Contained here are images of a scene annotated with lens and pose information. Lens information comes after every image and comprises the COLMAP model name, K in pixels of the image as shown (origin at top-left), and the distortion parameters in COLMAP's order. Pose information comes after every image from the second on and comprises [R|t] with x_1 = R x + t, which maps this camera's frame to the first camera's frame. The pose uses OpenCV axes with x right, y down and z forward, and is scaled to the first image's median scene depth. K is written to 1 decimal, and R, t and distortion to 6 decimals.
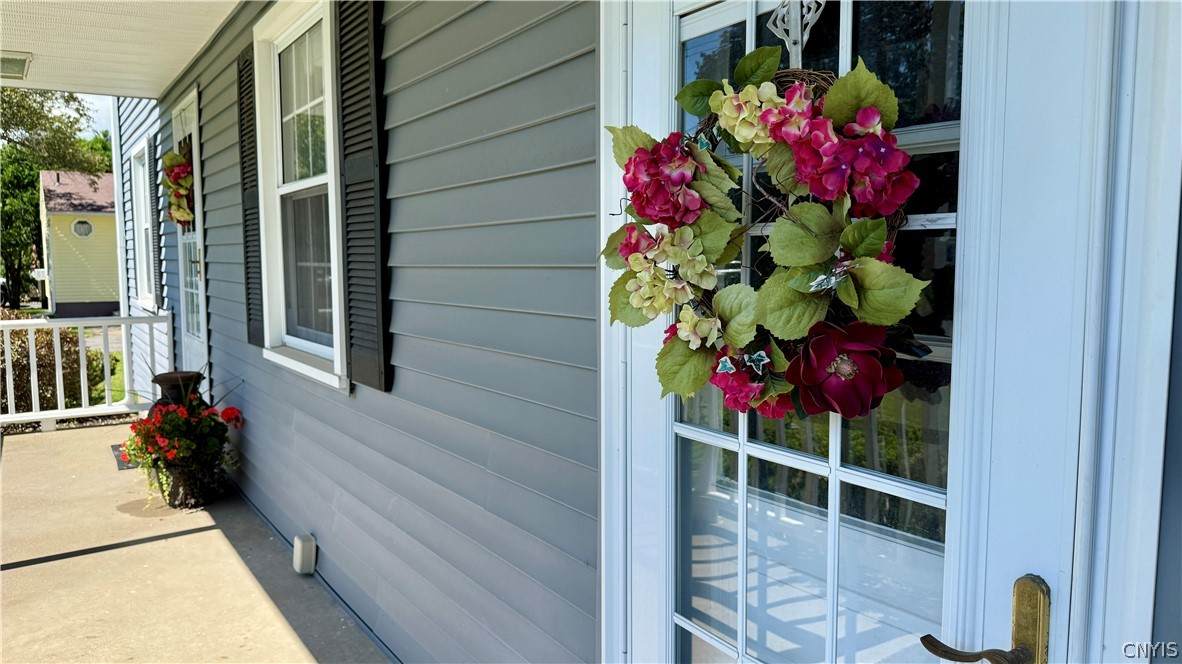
lens RADIAL K [[837.3, 0, 591.0], [0, 837.3, 332.0], [0, 0, 1]] dist [0.123853, -0.261473]
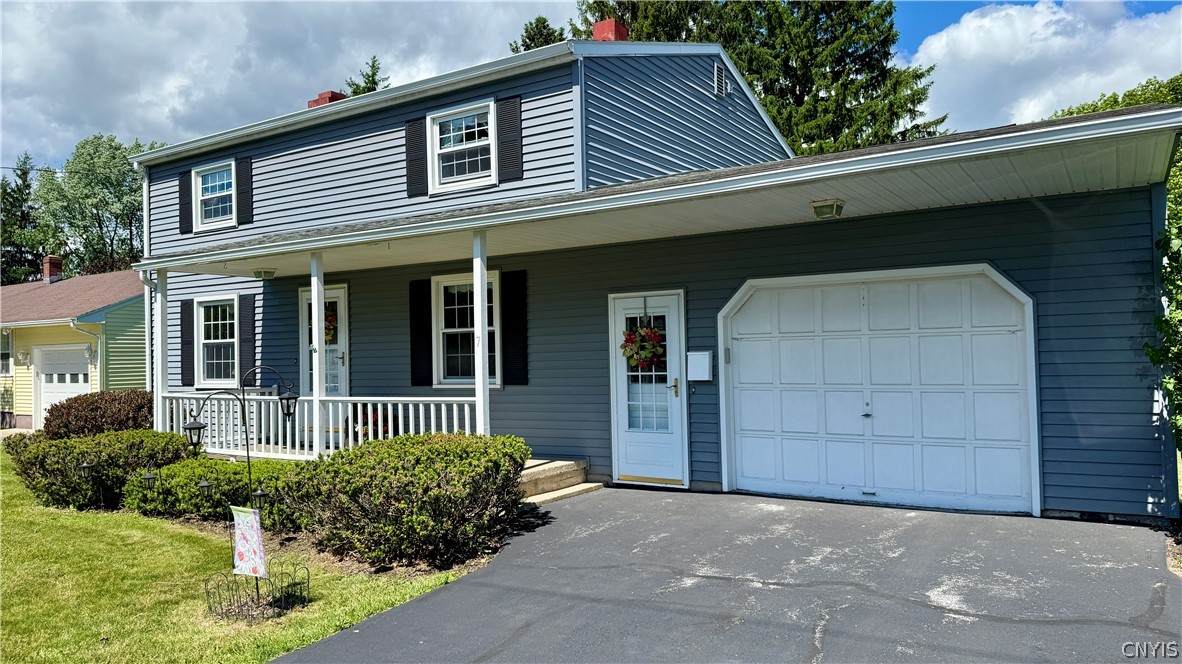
lens RADIAL K [[837.3, 0, 591.0], [0, 837.3, 332.0], [0, 0, 1]] dist [0.123853, -0.261473]
pose [[0.956523, -0.017247, 0.291146, -2.648194], [0.052916, 0.991945, -0.115089, 0.667515], [-0.286815, 0.125491, 0.949731, -6.558569]]
